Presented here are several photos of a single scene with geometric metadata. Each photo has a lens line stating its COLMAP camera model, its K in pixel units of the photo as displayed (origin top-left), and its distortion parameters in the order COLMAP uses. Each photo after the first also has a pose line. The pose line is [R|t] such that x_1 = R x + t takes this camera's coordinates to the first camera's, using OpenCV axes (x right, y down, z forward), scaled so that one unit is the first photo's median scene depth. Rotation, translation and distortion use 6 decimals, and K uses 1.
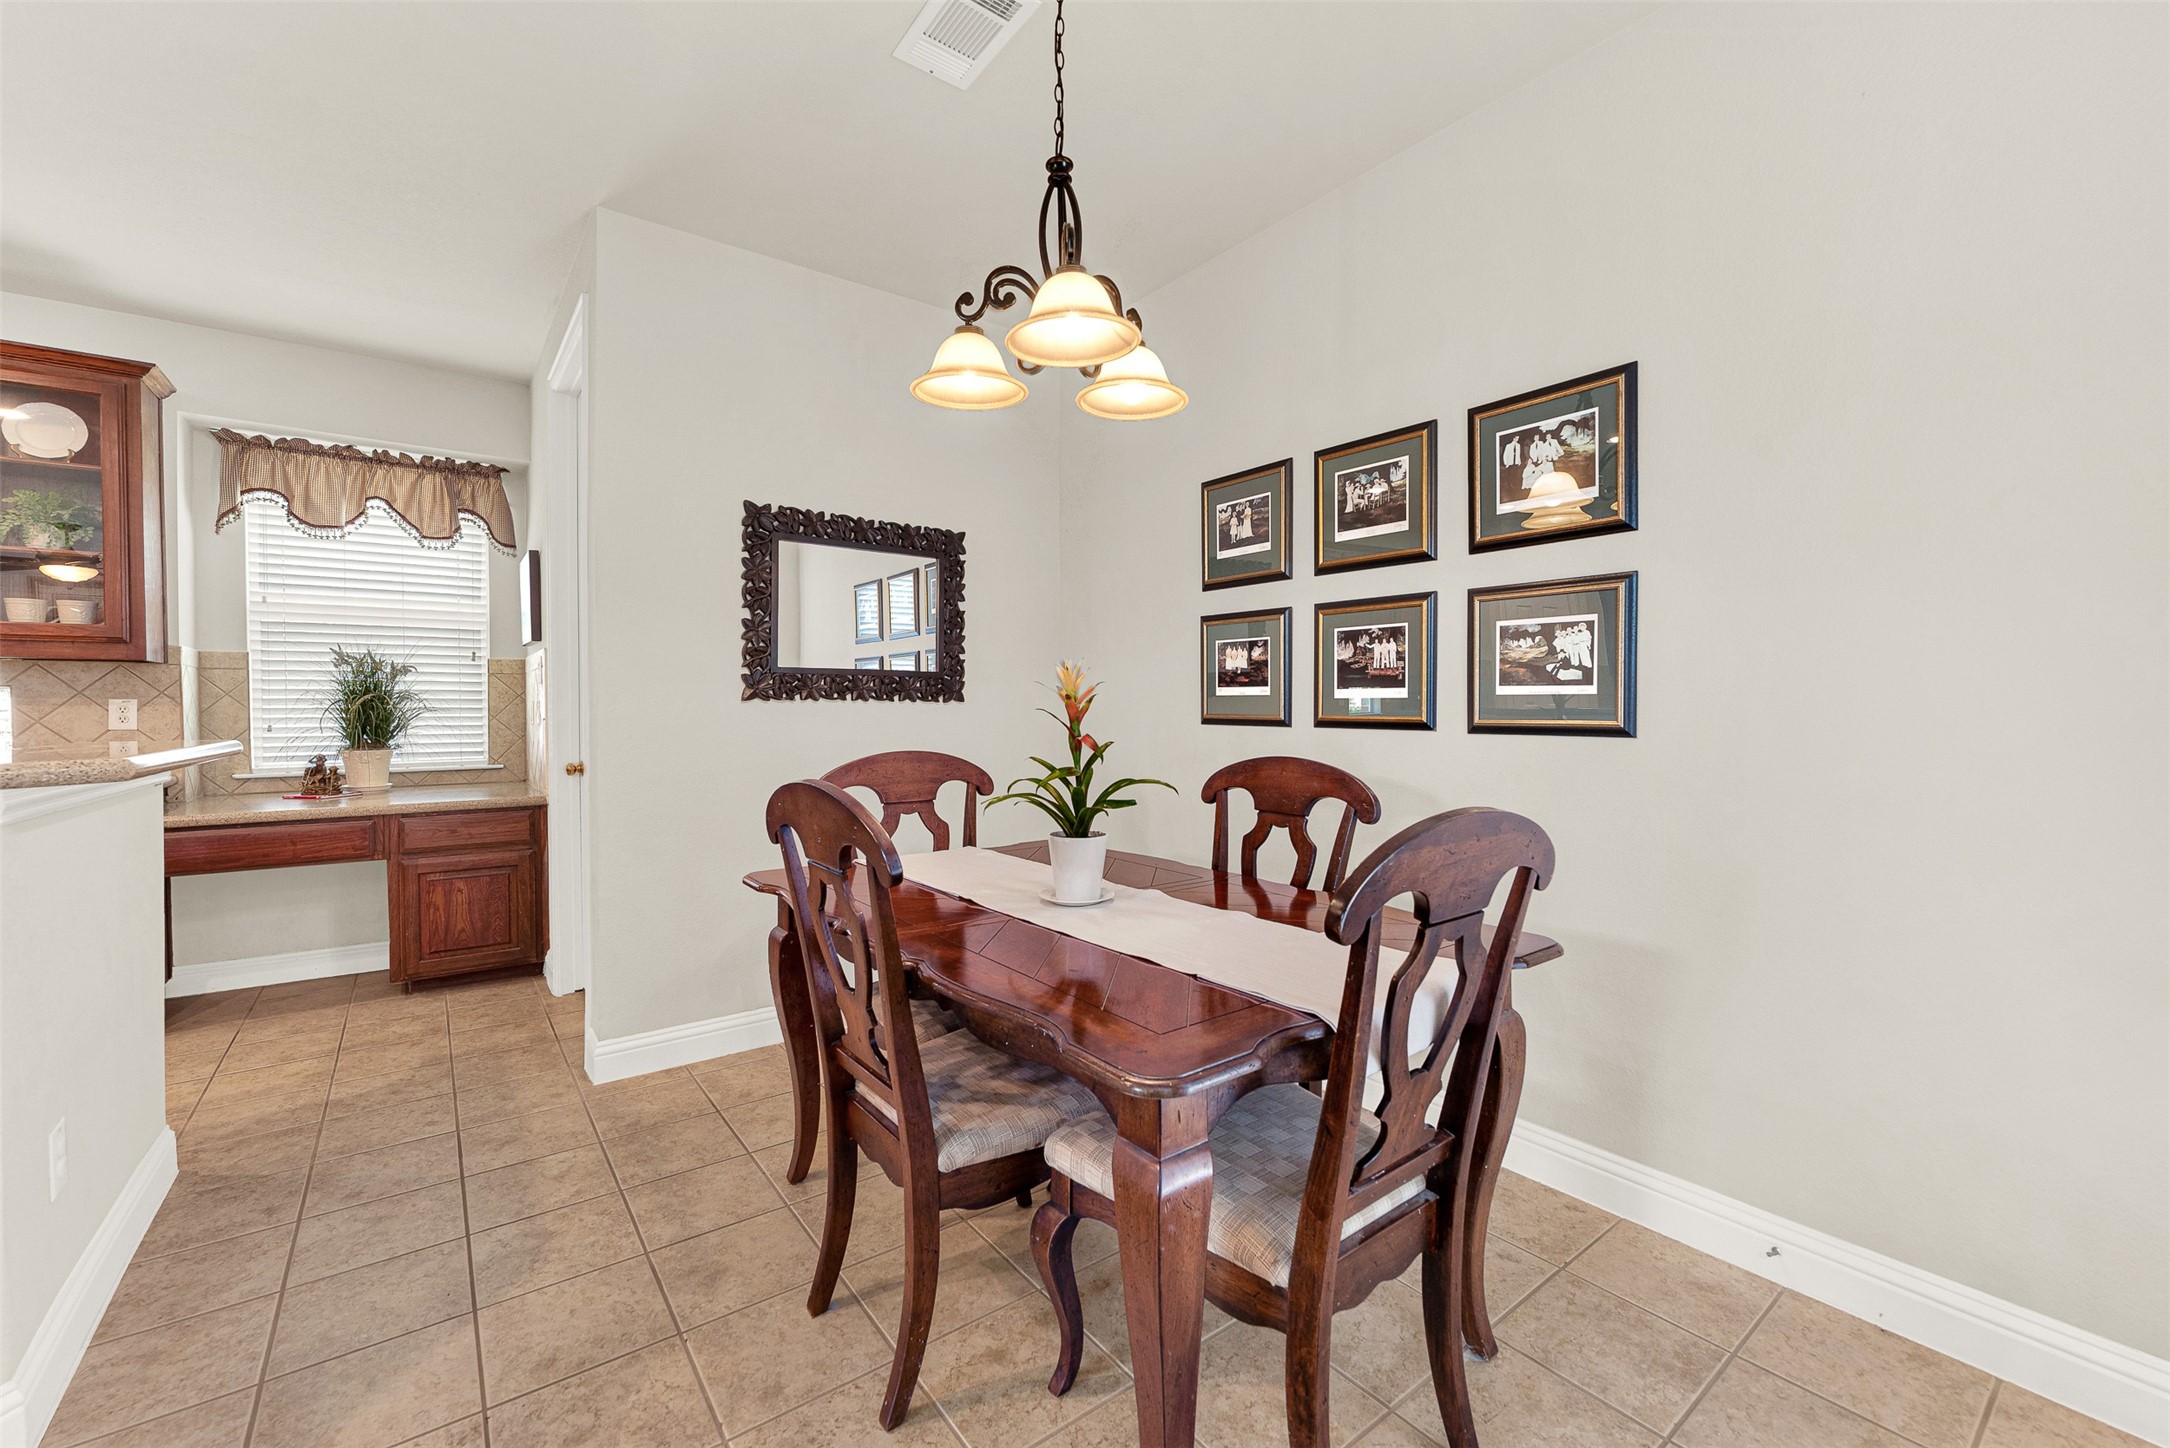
lens RADIAL K [[888.9, 0, 1086.4], [0, 888.9, 721.8], [0, 0, 1]] dist [-0.002545, 0.000884]
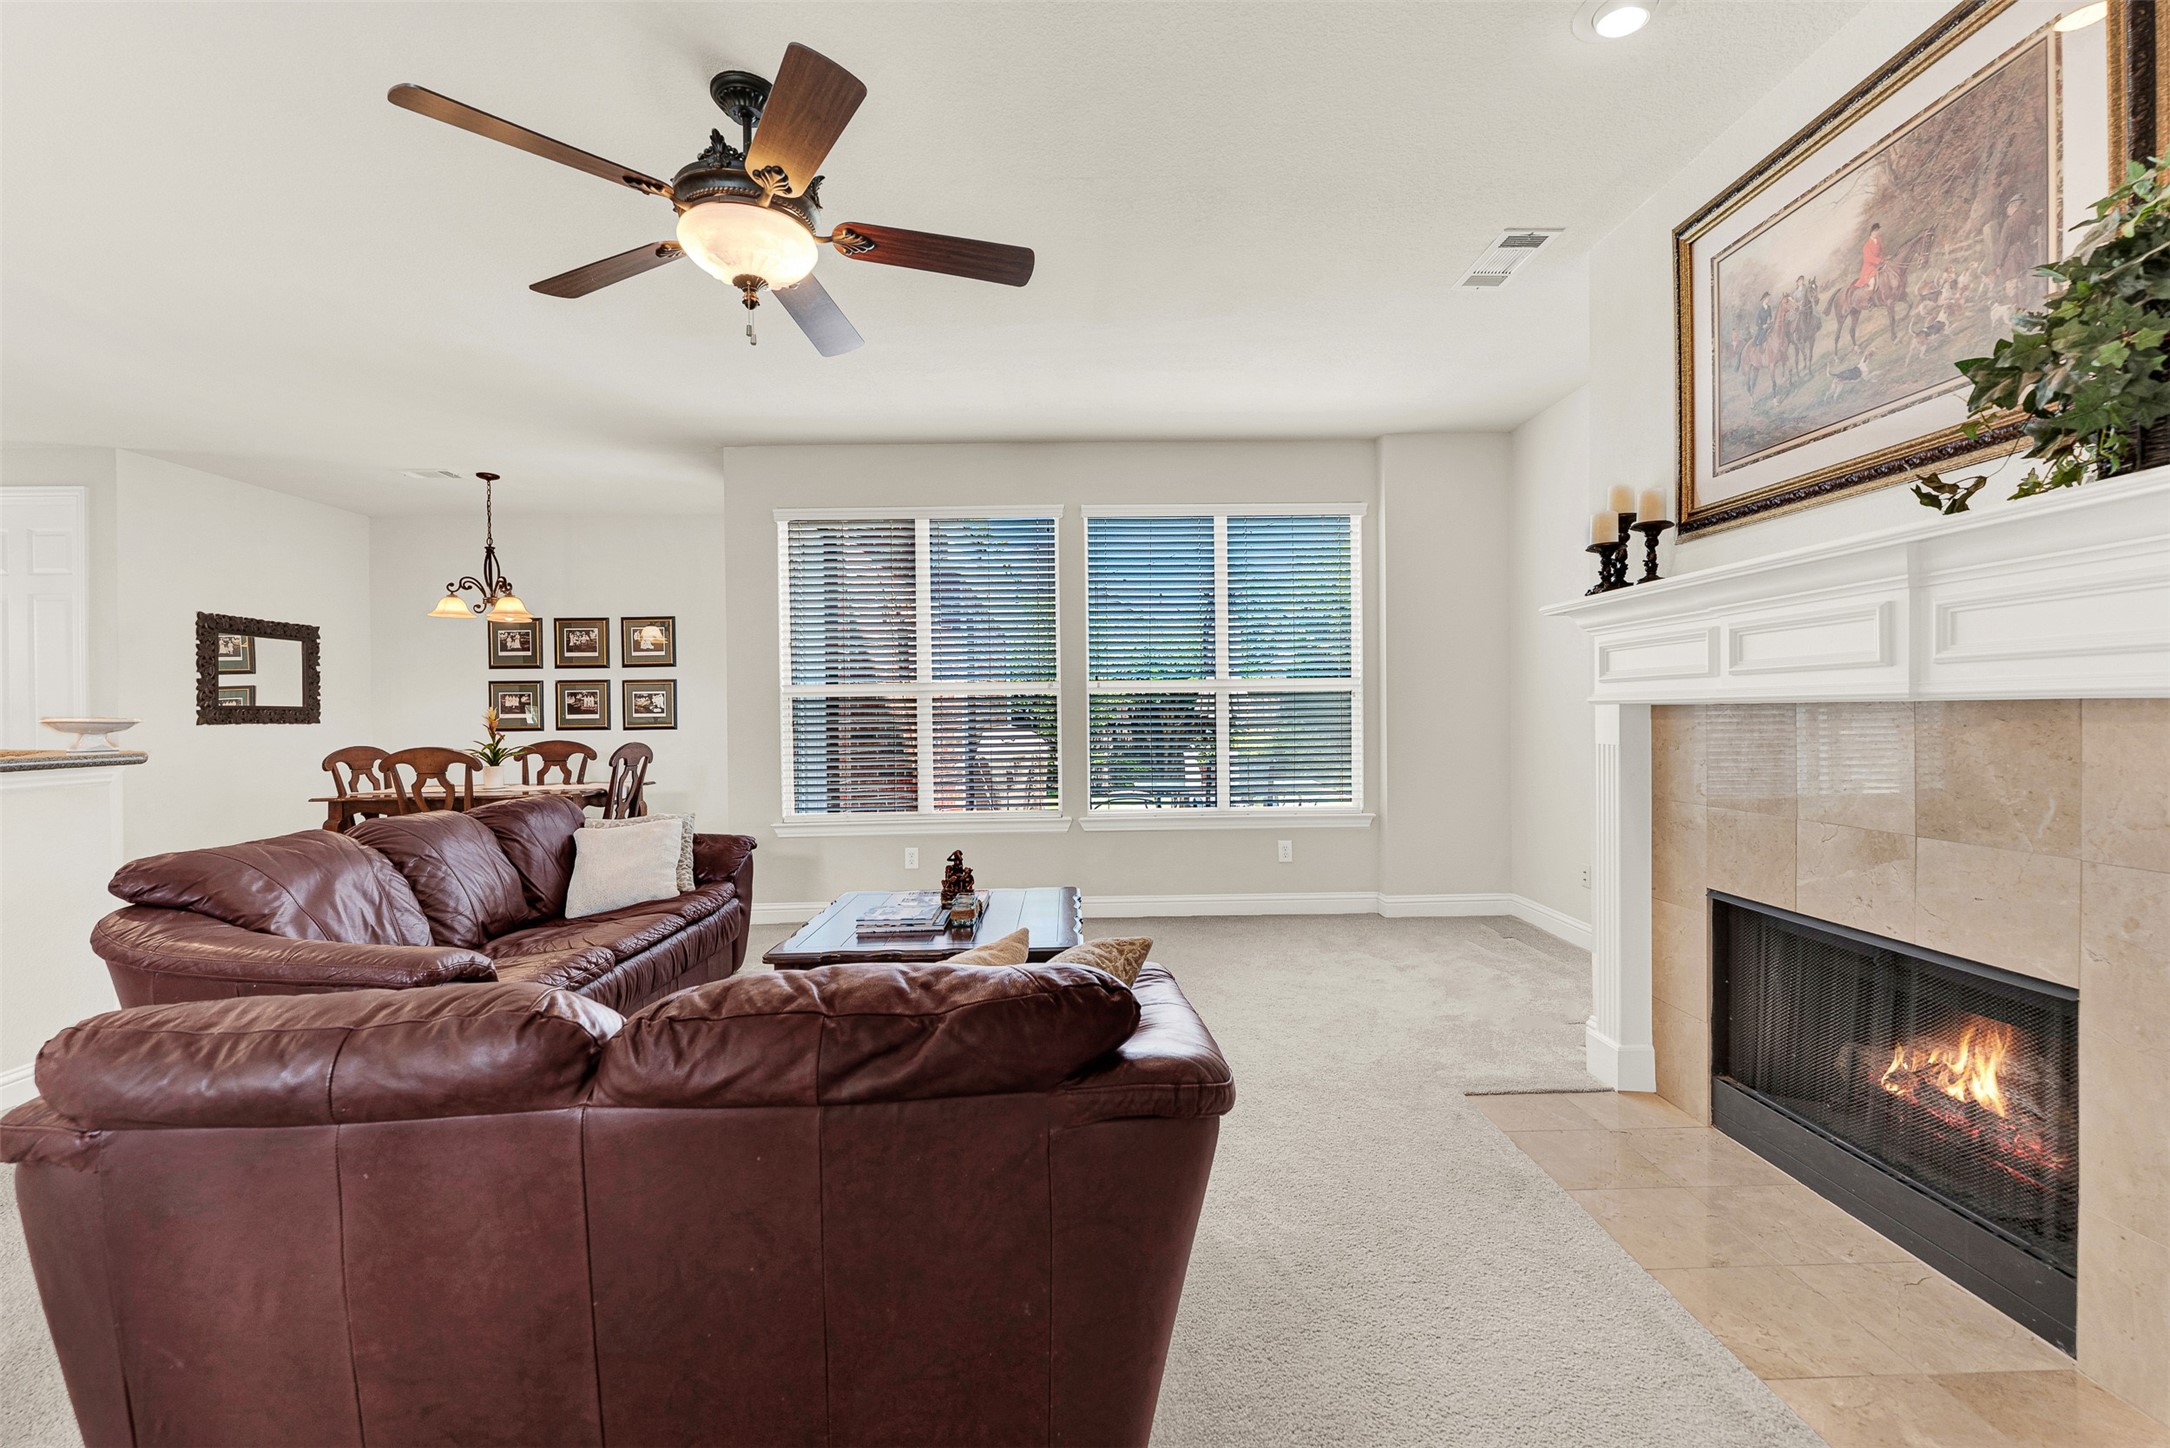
lens RADIAL K [[888.9, 0, 1091.9], [0, 888.9, 708.5], [0, 0, 1]] dist [-0.002545, 0.000884]
pose [[0.589817, -0.004114, 0.807526, -0.874387], [0.029466, 0.999431, -0.016430, 0.029794], [-0.806999, 0.033486, 0.589603, -1.683904]]
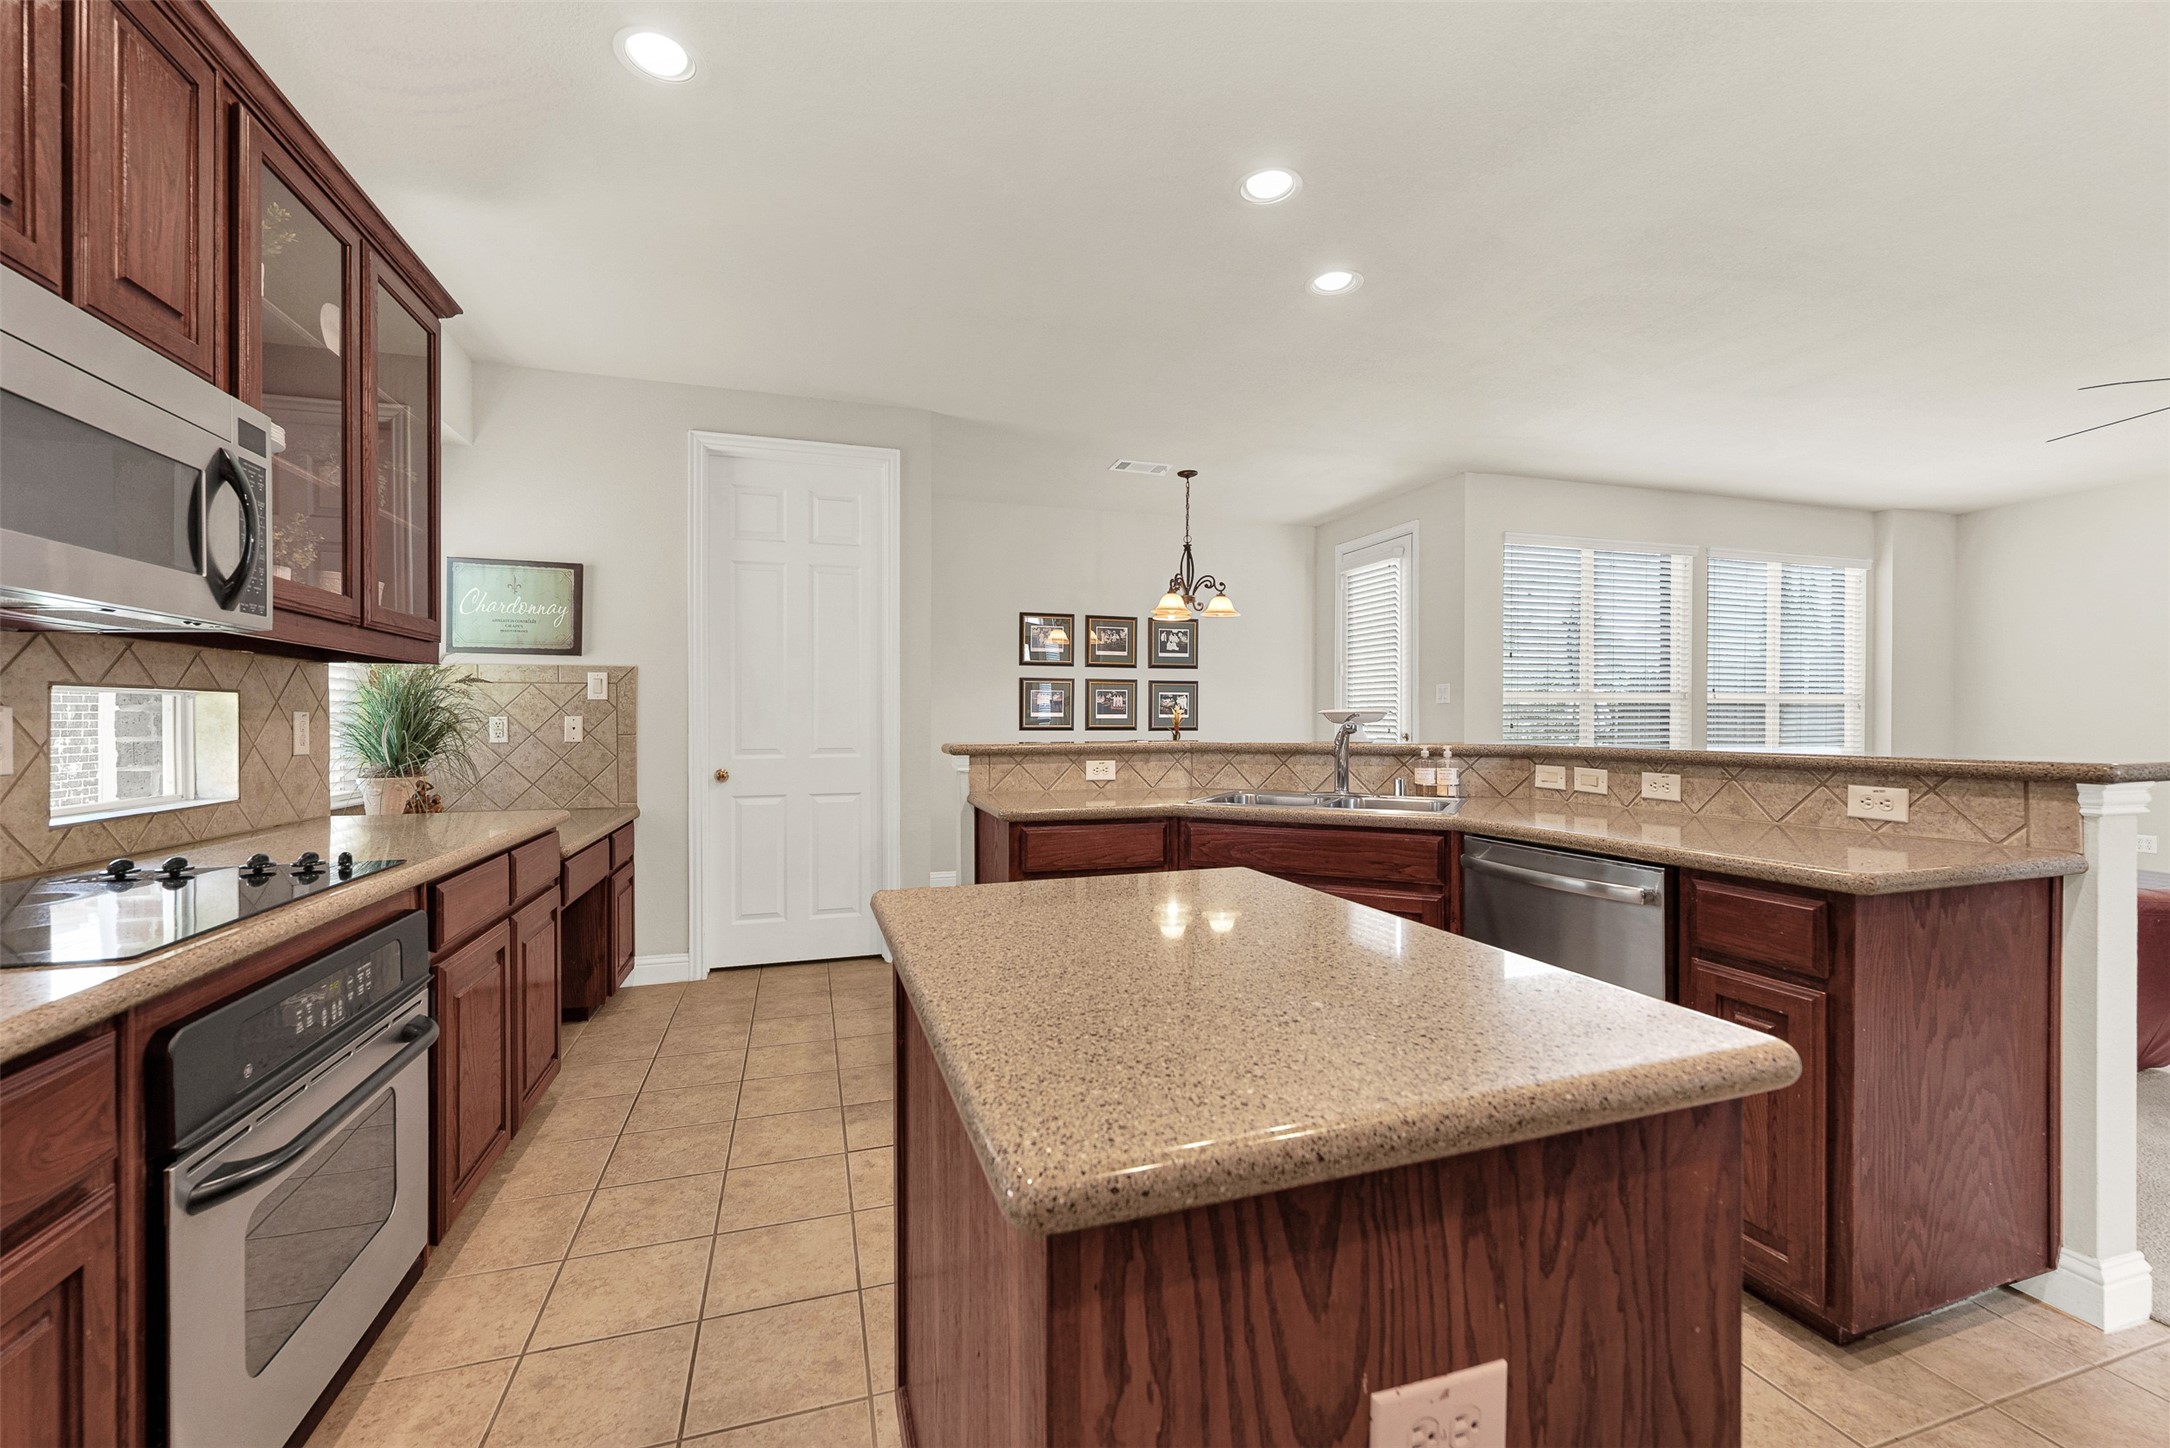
lens RADIAL K [[888.9, 0, 1080.7], [0, 888.9, 717.0], [0, 0, 1]] dist [-0.002545, 0.000884]
pose [[0.335957, 0.005123, 0.941863, -2.058741], [0.018461, 0.999757, -0.012023, -0.001526], [-0.941696, 0.021427, 0.335781, 0.224671]]
